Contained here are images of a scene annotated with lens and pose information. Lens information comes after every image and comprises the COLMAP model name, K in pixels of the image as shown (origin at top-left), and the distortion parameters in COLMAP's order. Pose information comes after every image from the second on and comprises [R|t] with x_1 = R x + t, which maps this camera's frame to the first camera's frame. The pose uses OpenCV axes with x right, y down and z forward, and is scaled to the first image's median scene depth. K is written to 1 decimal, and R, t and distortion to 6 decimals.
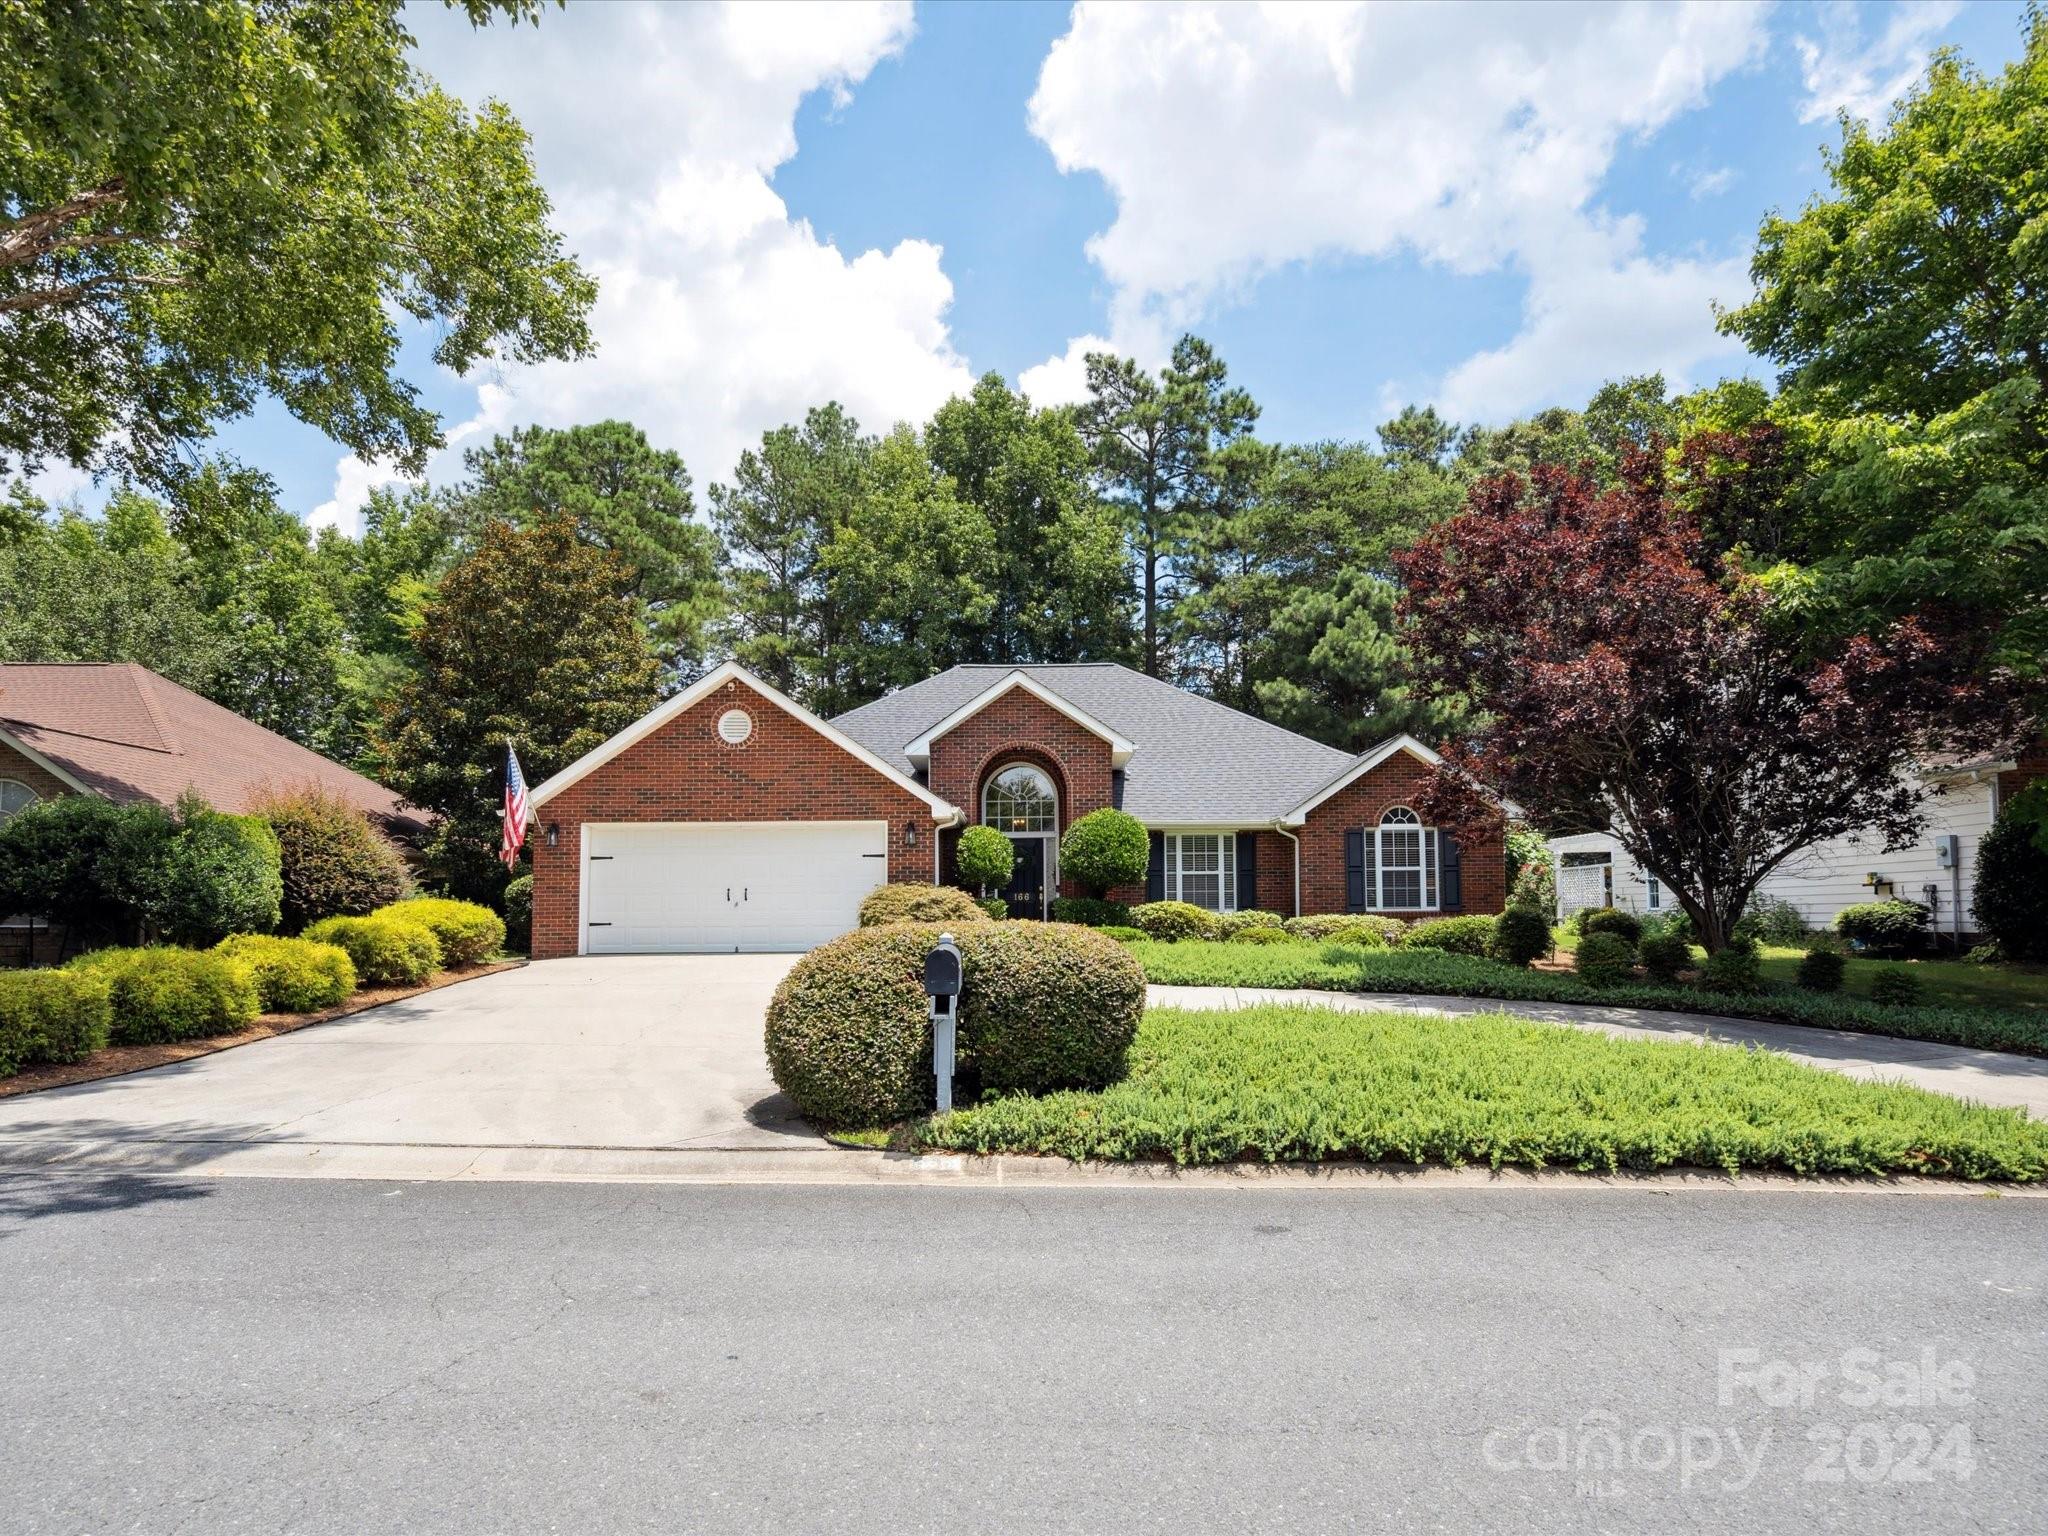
lens RADIAL K [[1038.6, 0, 1016.2], [0, 1038.6, 772.1], [0, 0, 1]] dist [-0.001070, 0.000708]
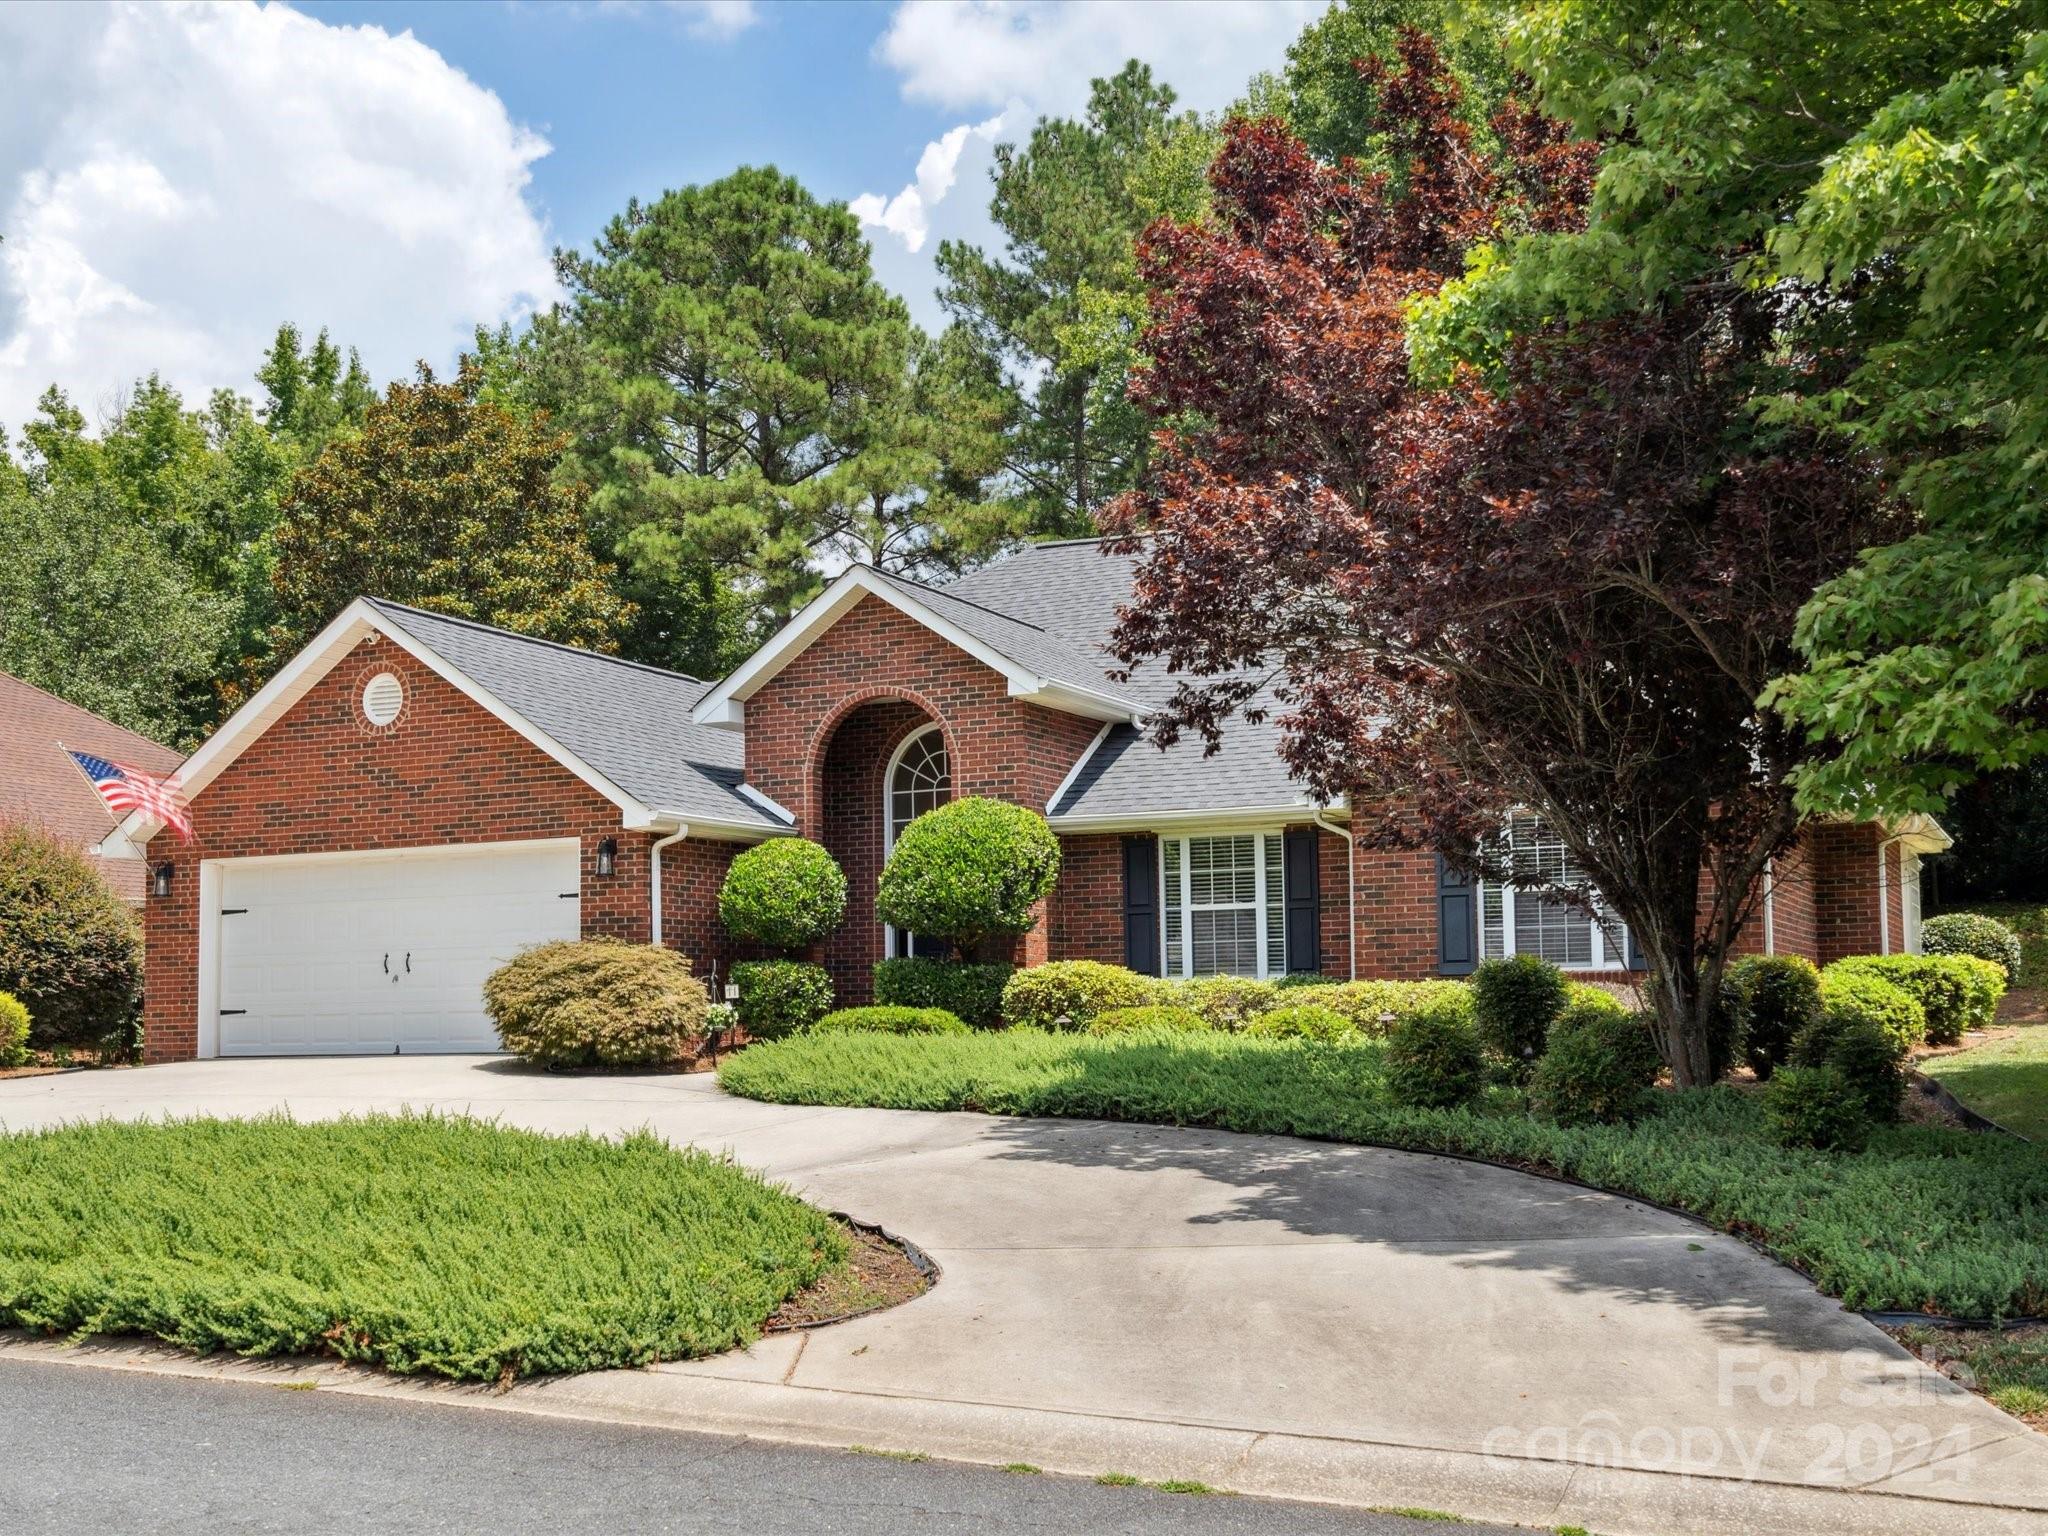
lens RADIAL K [[1970.1, 0, 1024.0], [0, 1970.1, 766.6], [0, 0, 1]] dist [-0.002076, 0.002731]
pose [[0.930674, -0.054675, -0.361742, 0.461378], [0.061346, 0.998092, 0.006975, 0.011203], [0.360670, -0.028683, 0.932252, 0.014166]]
